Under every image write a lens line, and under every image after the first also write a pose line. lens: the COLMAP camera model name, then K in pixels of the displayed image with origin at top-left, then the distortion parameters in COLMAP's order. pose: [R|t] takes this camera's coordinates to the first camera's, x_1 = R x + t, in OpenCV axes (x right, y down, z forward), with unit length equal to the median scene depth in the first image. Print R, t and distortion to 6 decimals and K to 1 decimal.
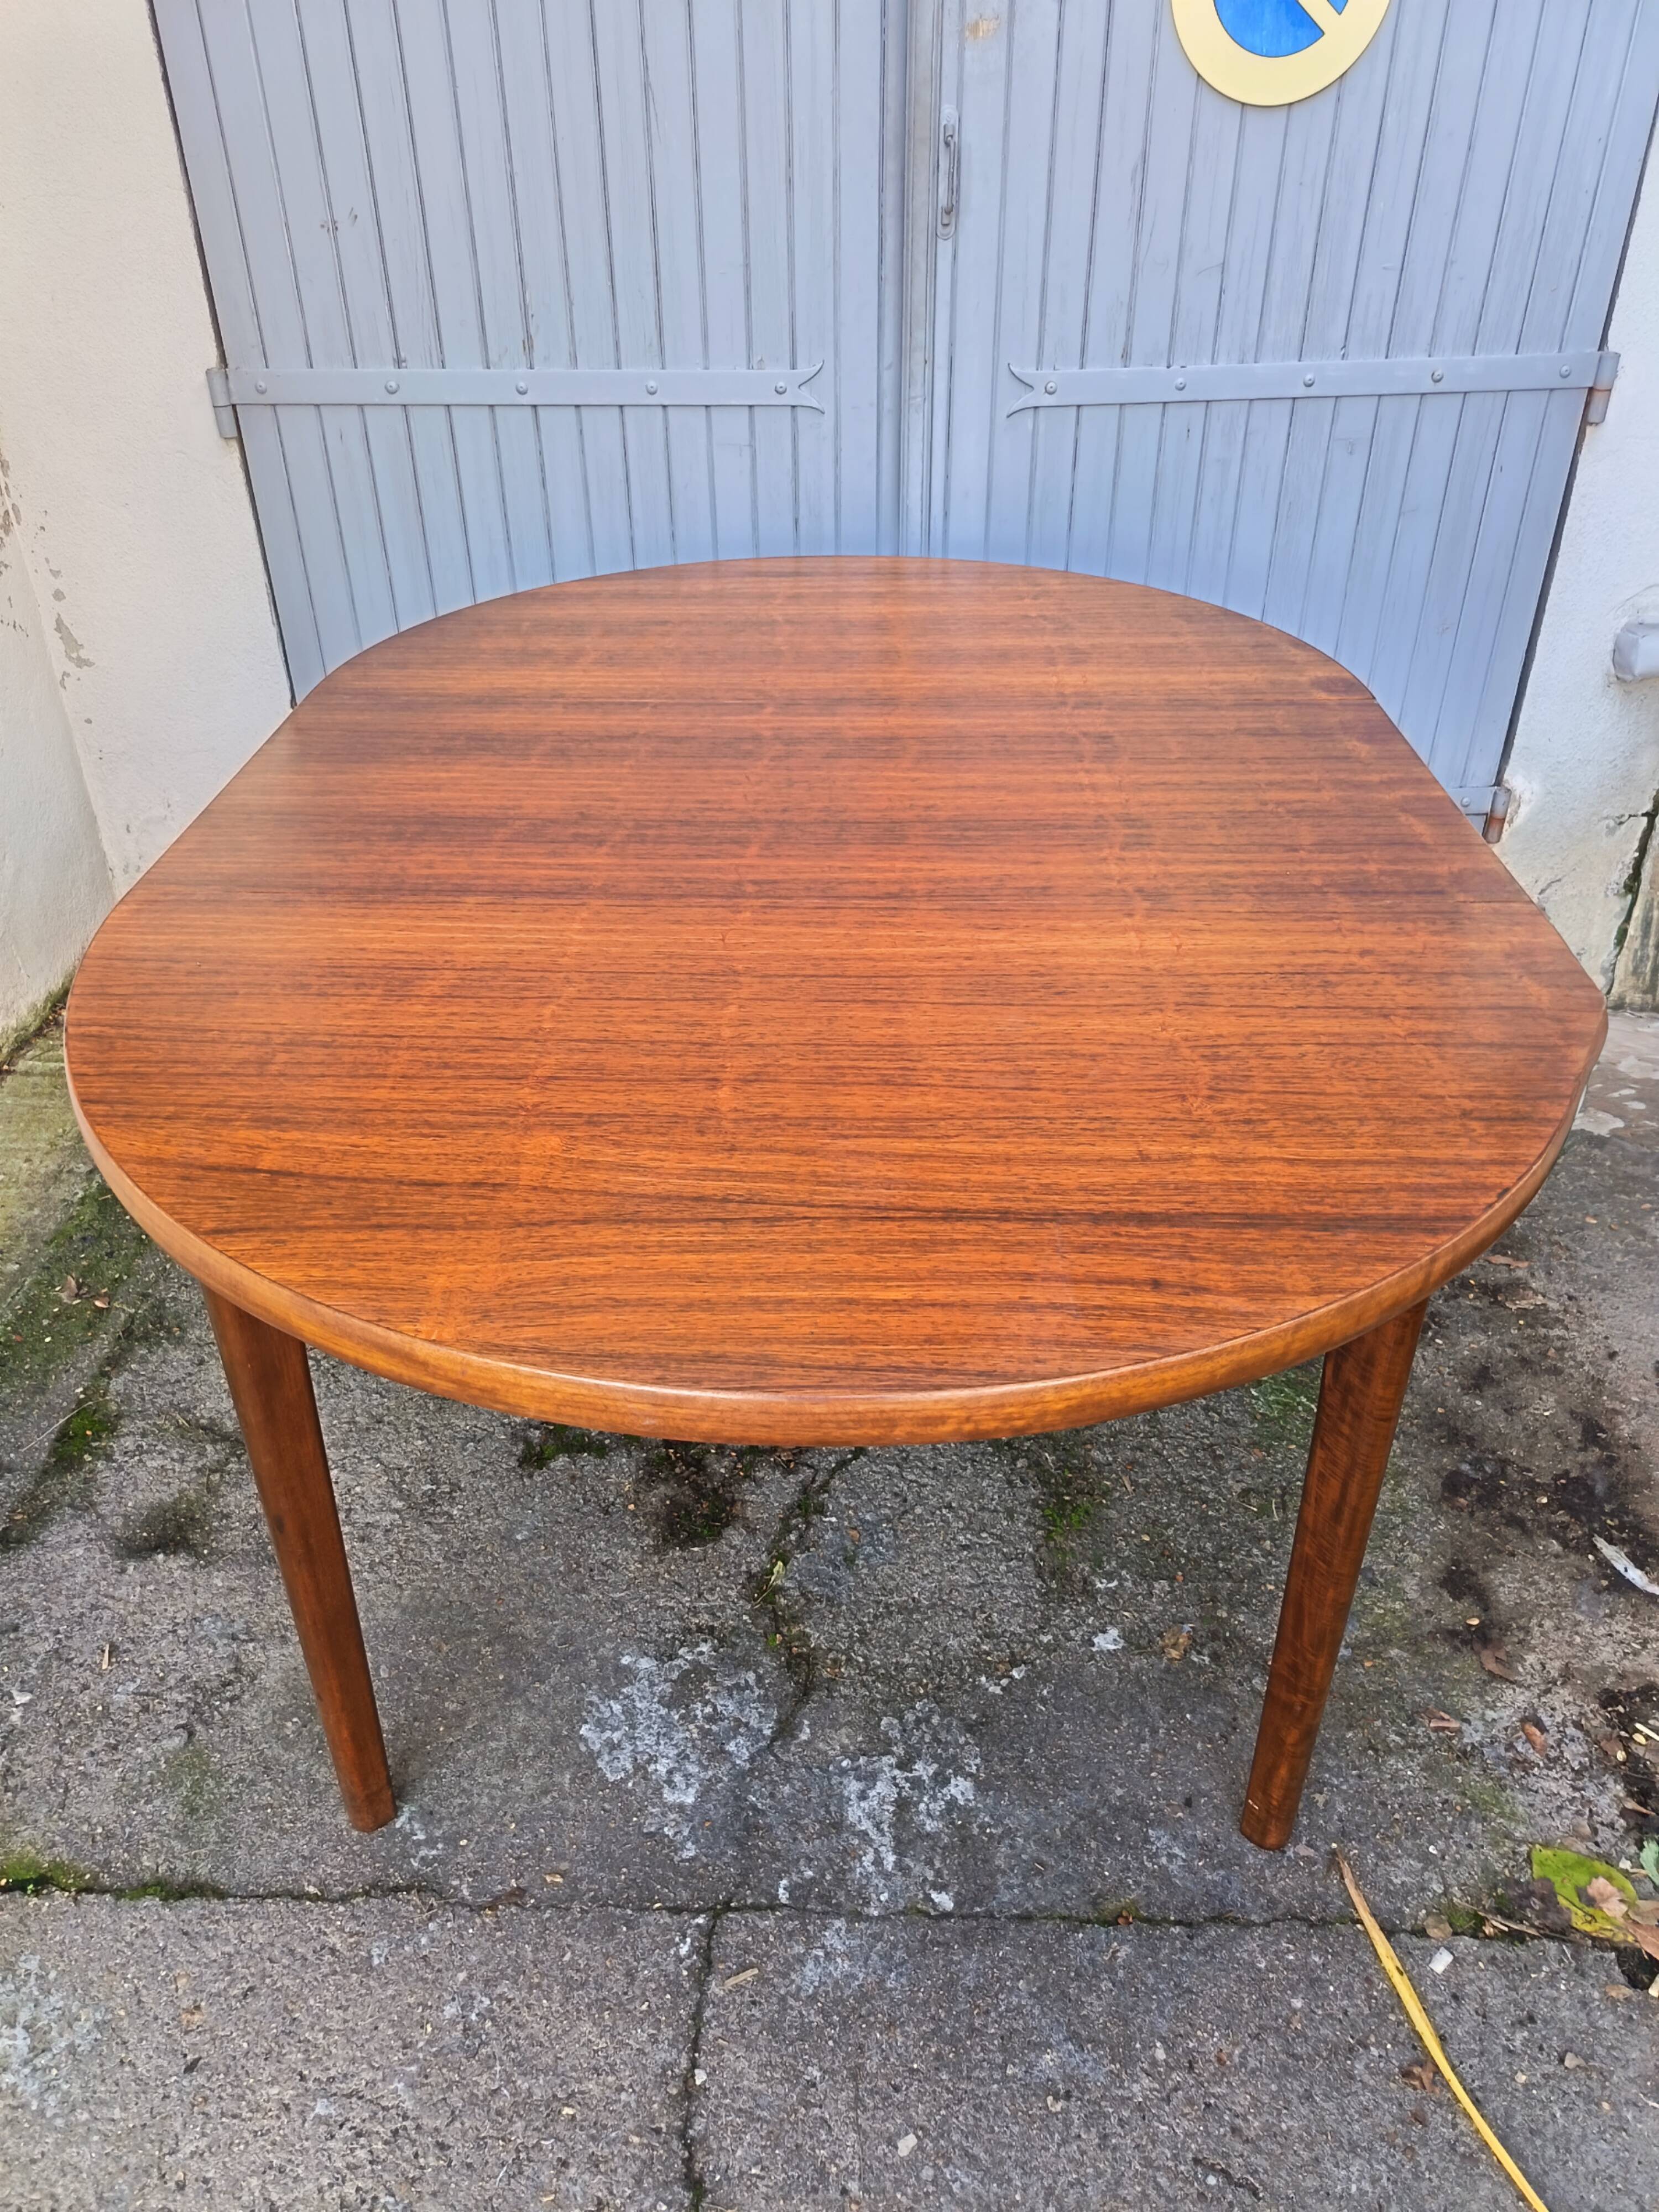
lens RADIAL K [[1539.7, 0, 834.0], [0, 1539.7, 1103.2], [0, 0, 1]] dist [0.030598, -0.032718]
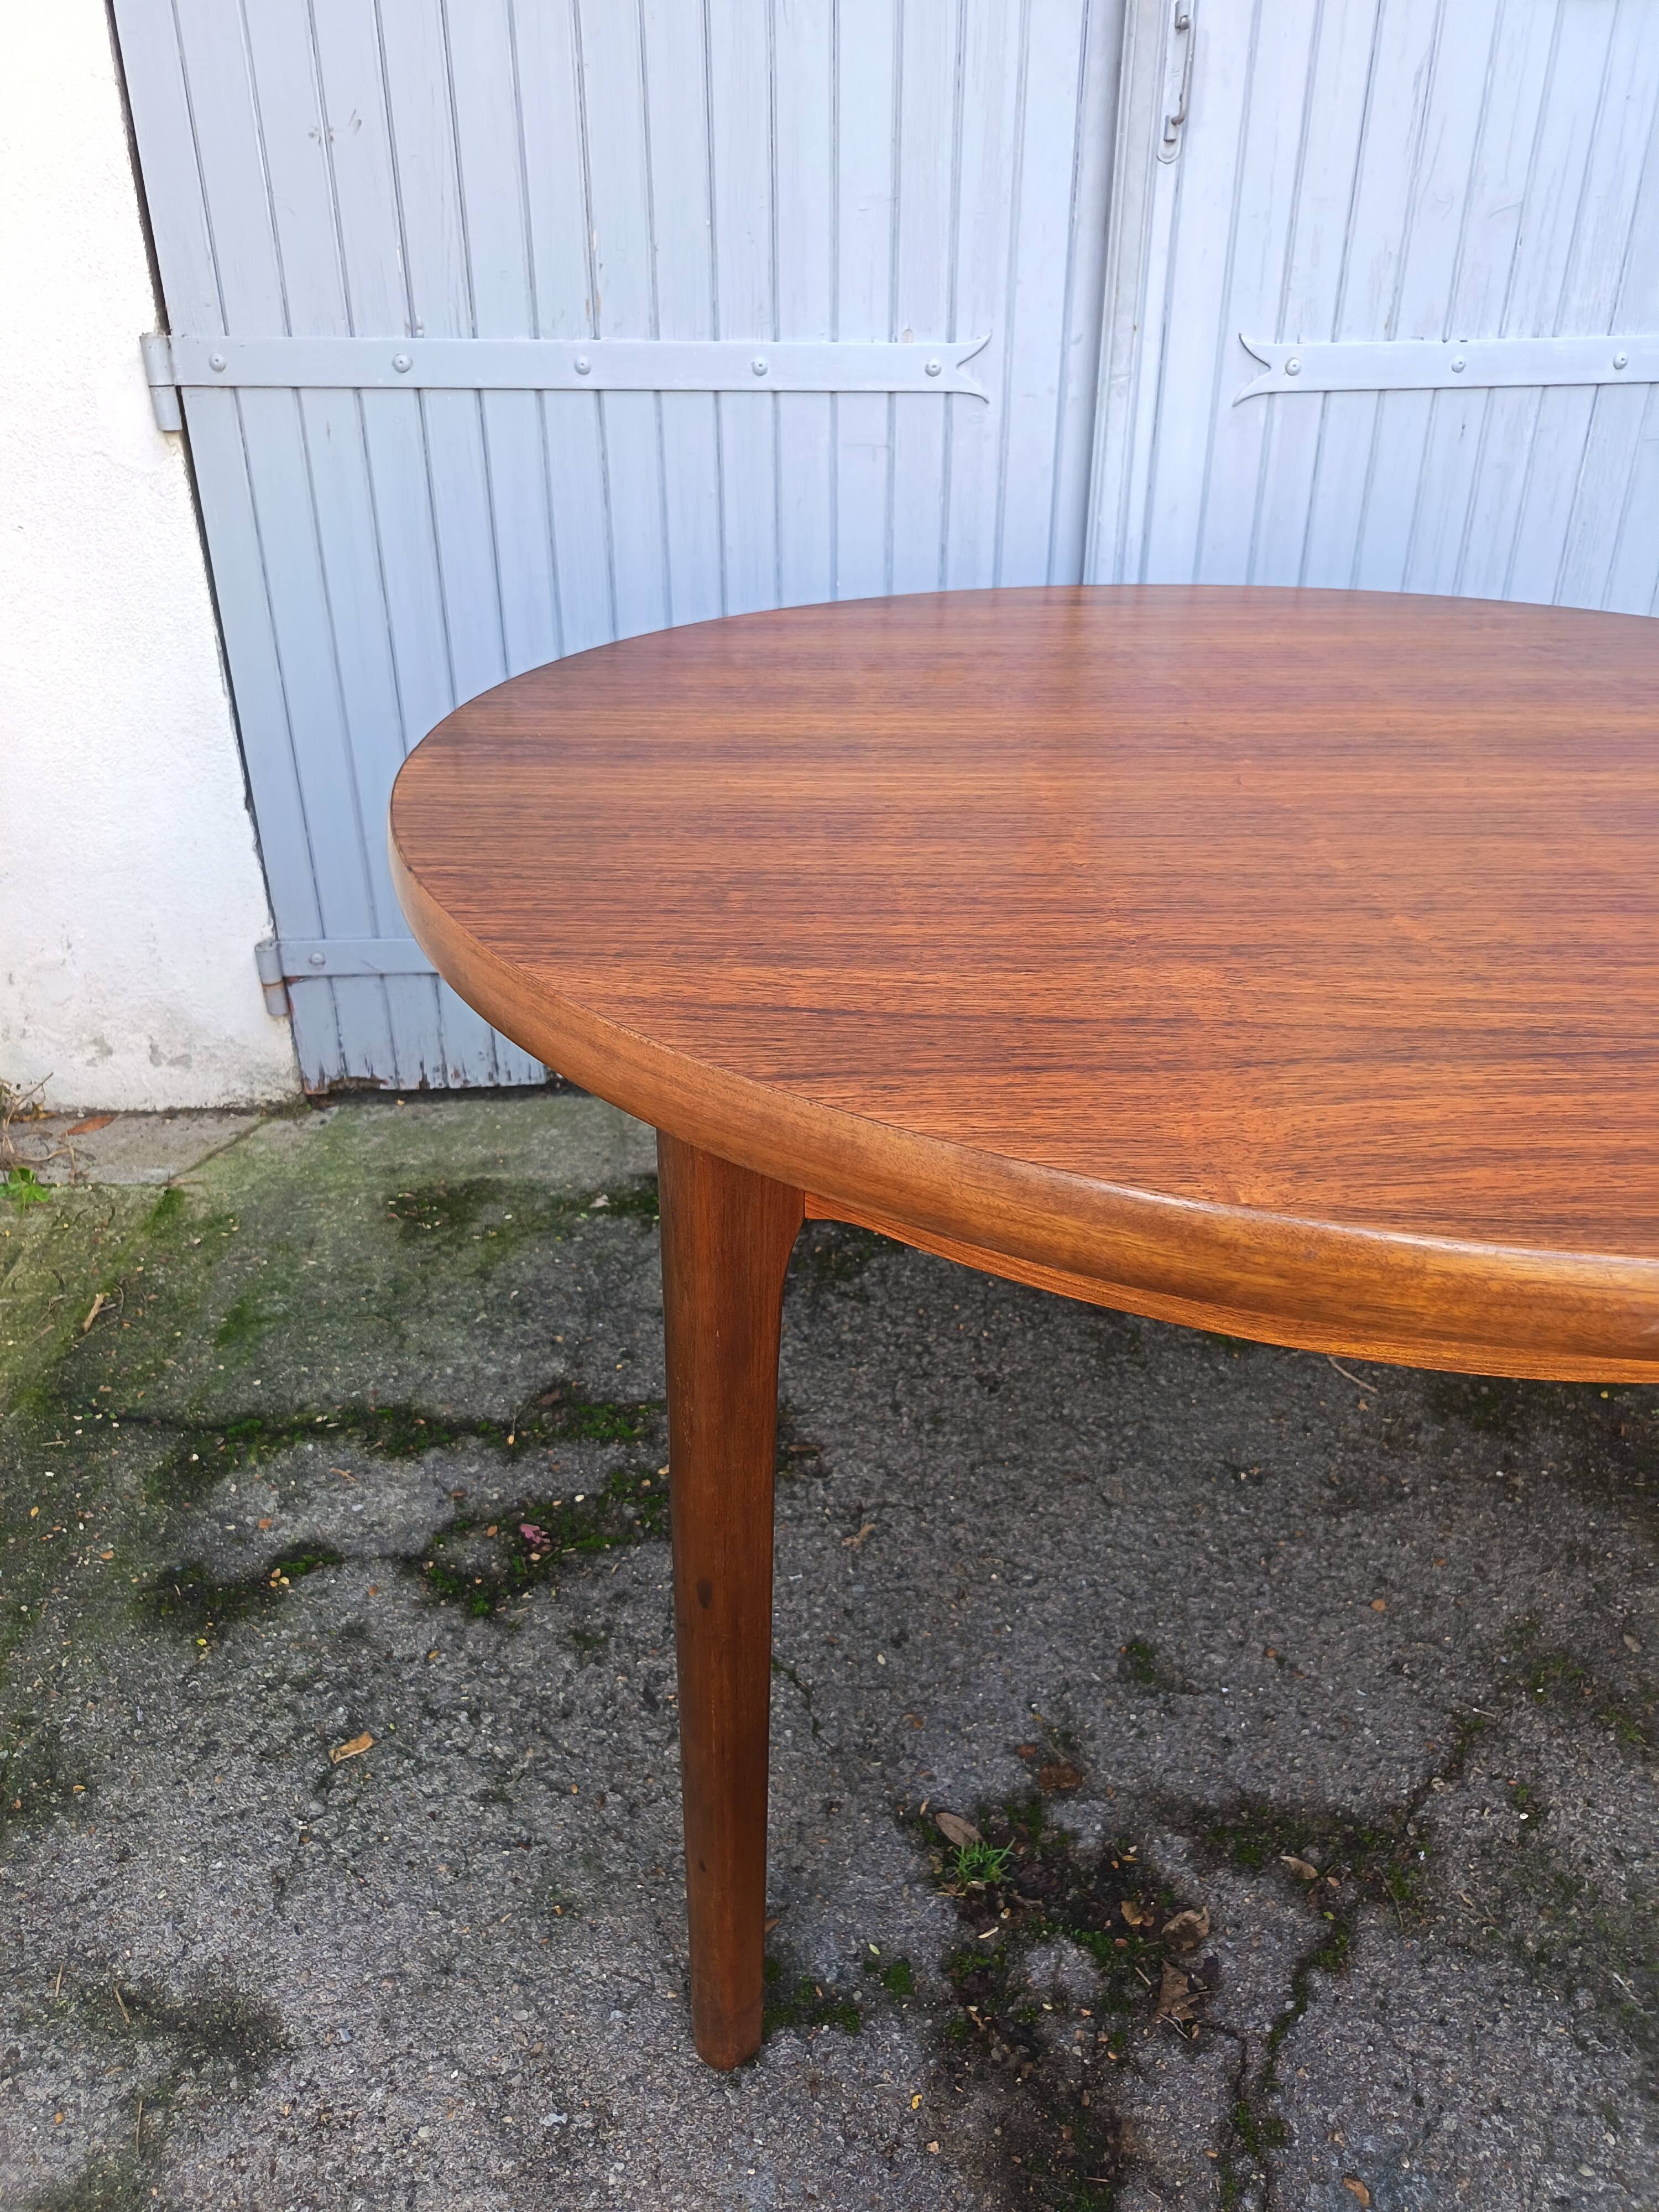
lens RADIAL K [[1539.7, 0, 831.2], [0, 1539.7, 1106.0], [0, 0, 1]] dist [0.030598, -0.032718]
pose [[0.997518, -0.026011, 0.065430, -0.203617], [0.032605, 0.994268, -0.101819, -0.052996], [-0.062406, 0.103700, 0.992649, 0.438913]]
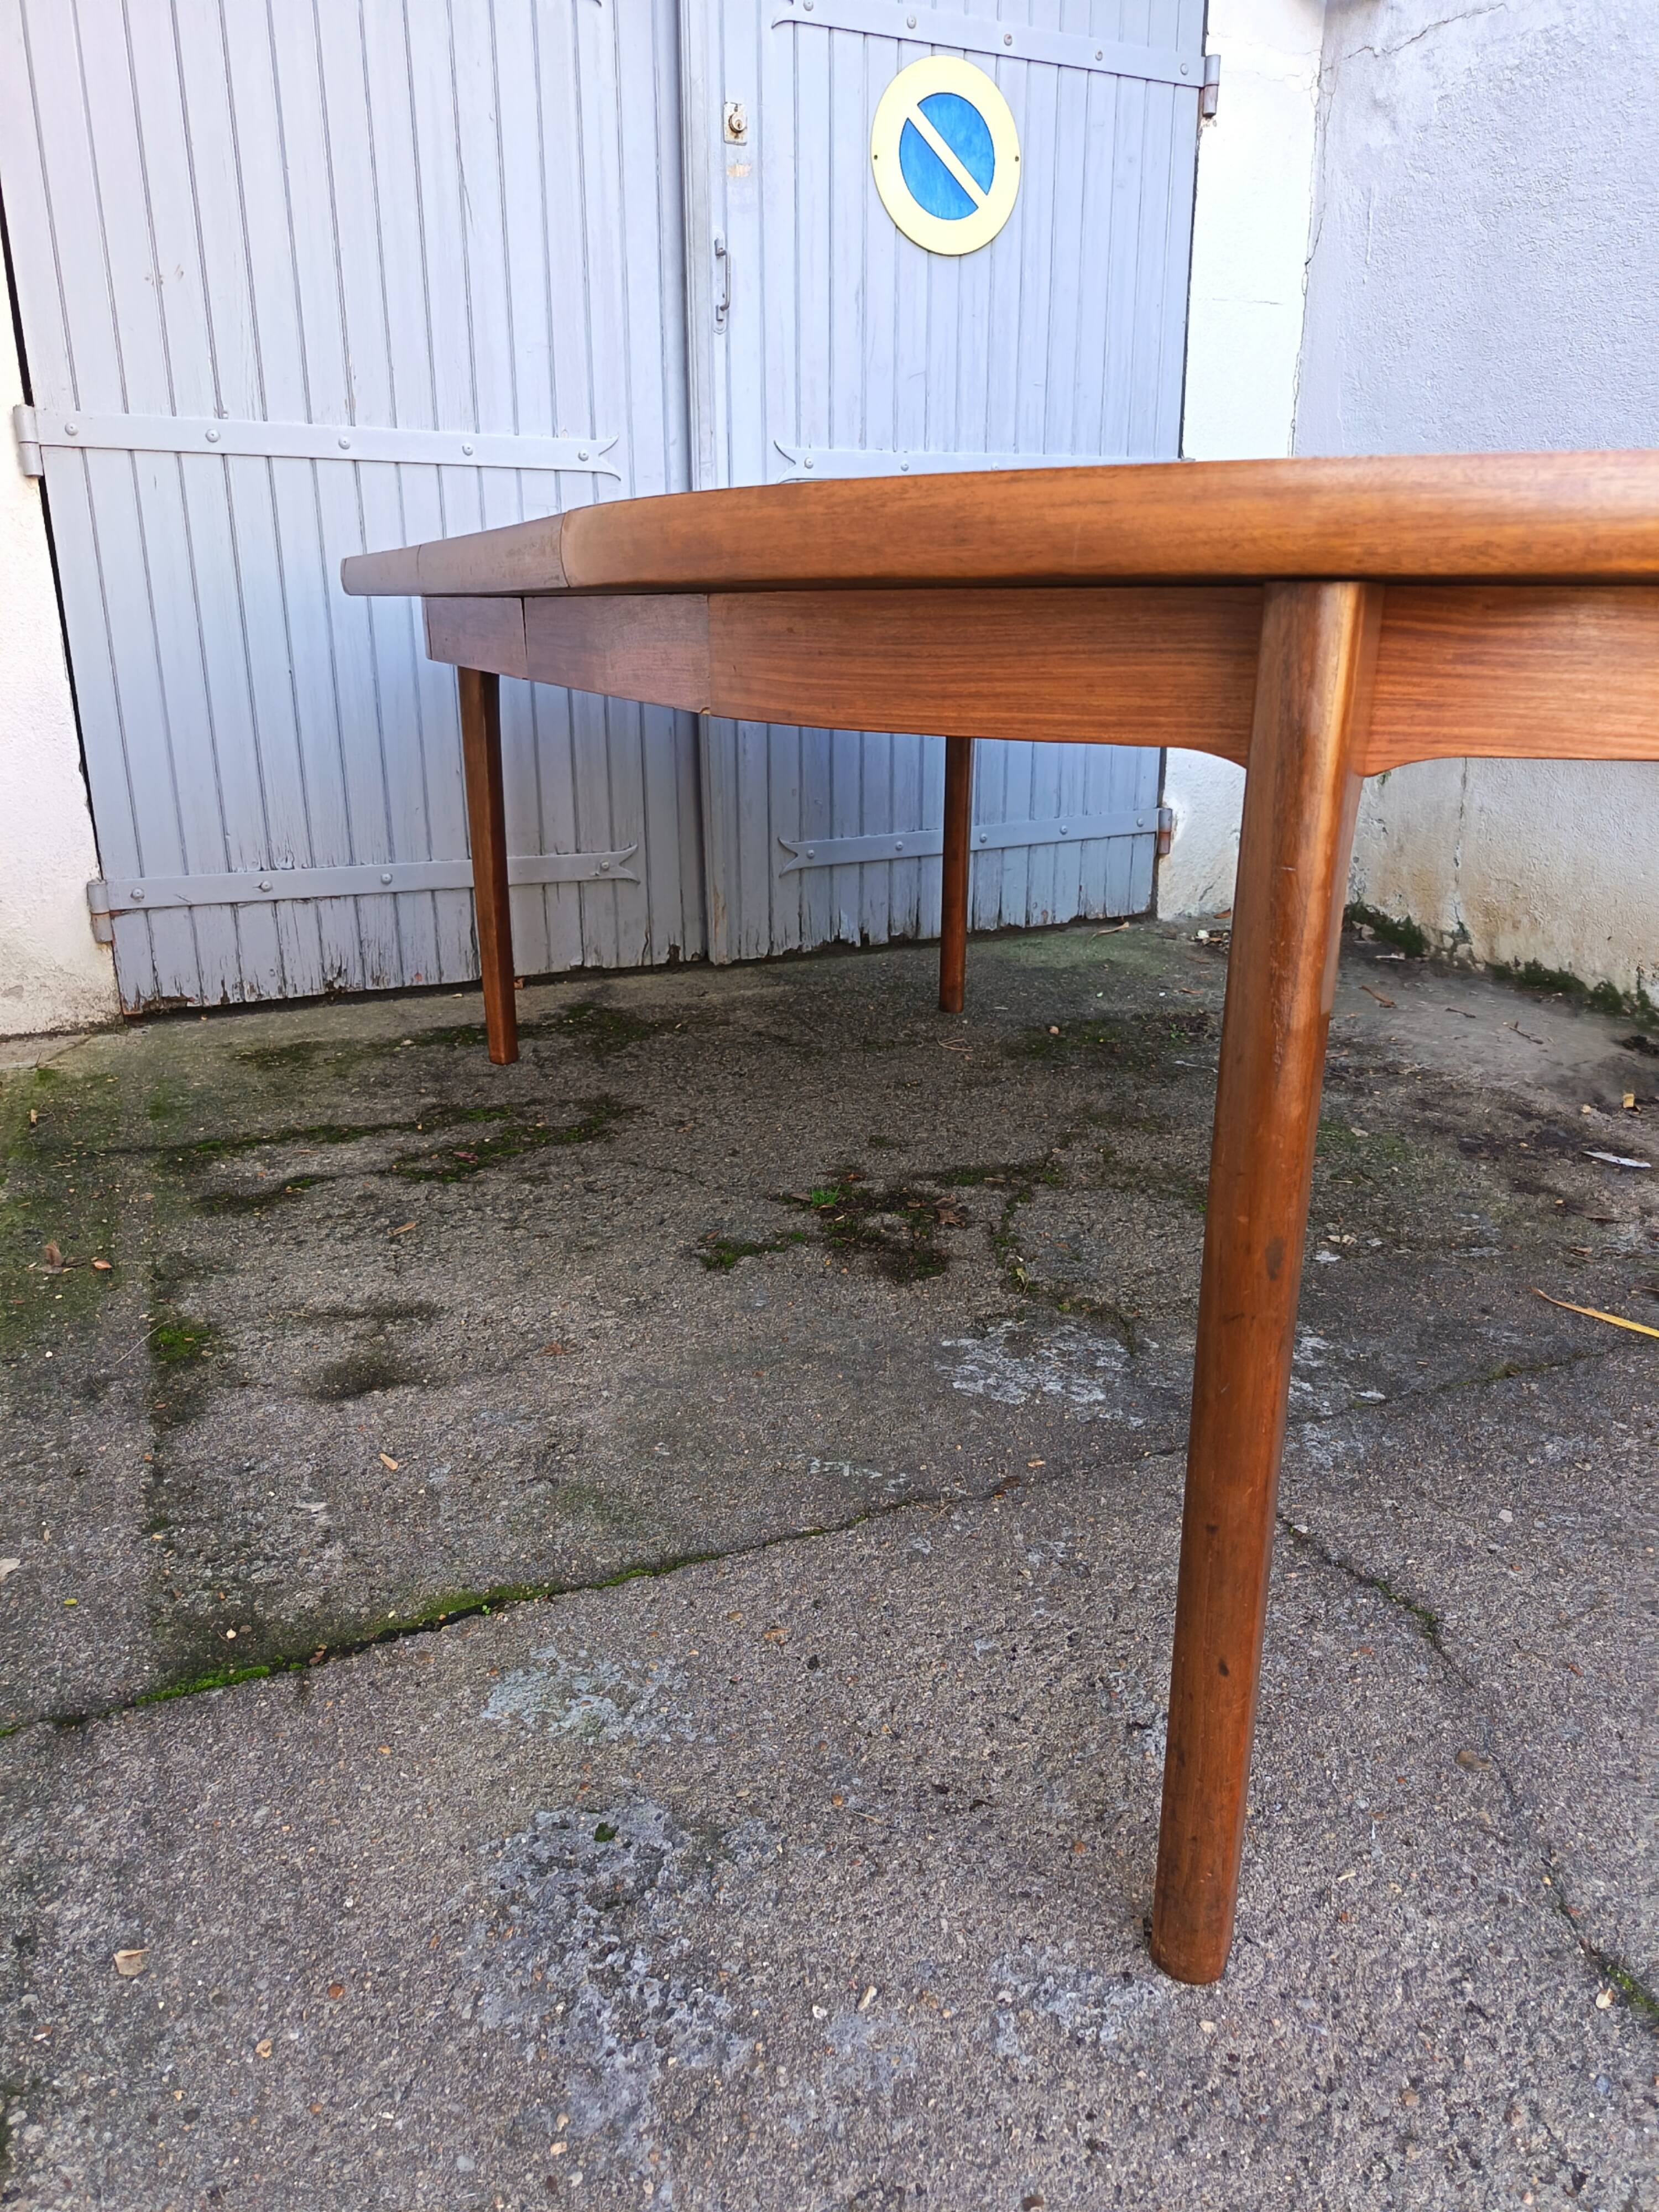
lens RADIAL K [[1539.7, 0, 831.8], [0, 1539.7, 1104.8], [0, 0, 1]] dist [0.030598, -0.032718]
pose [[0.911683, -0.121217, 0.392607, -0.528866], [0.223768, 0.947846, -0.226969, 0.397974], [-0.344618, 0.294777, 0.891260, 0.117969]]
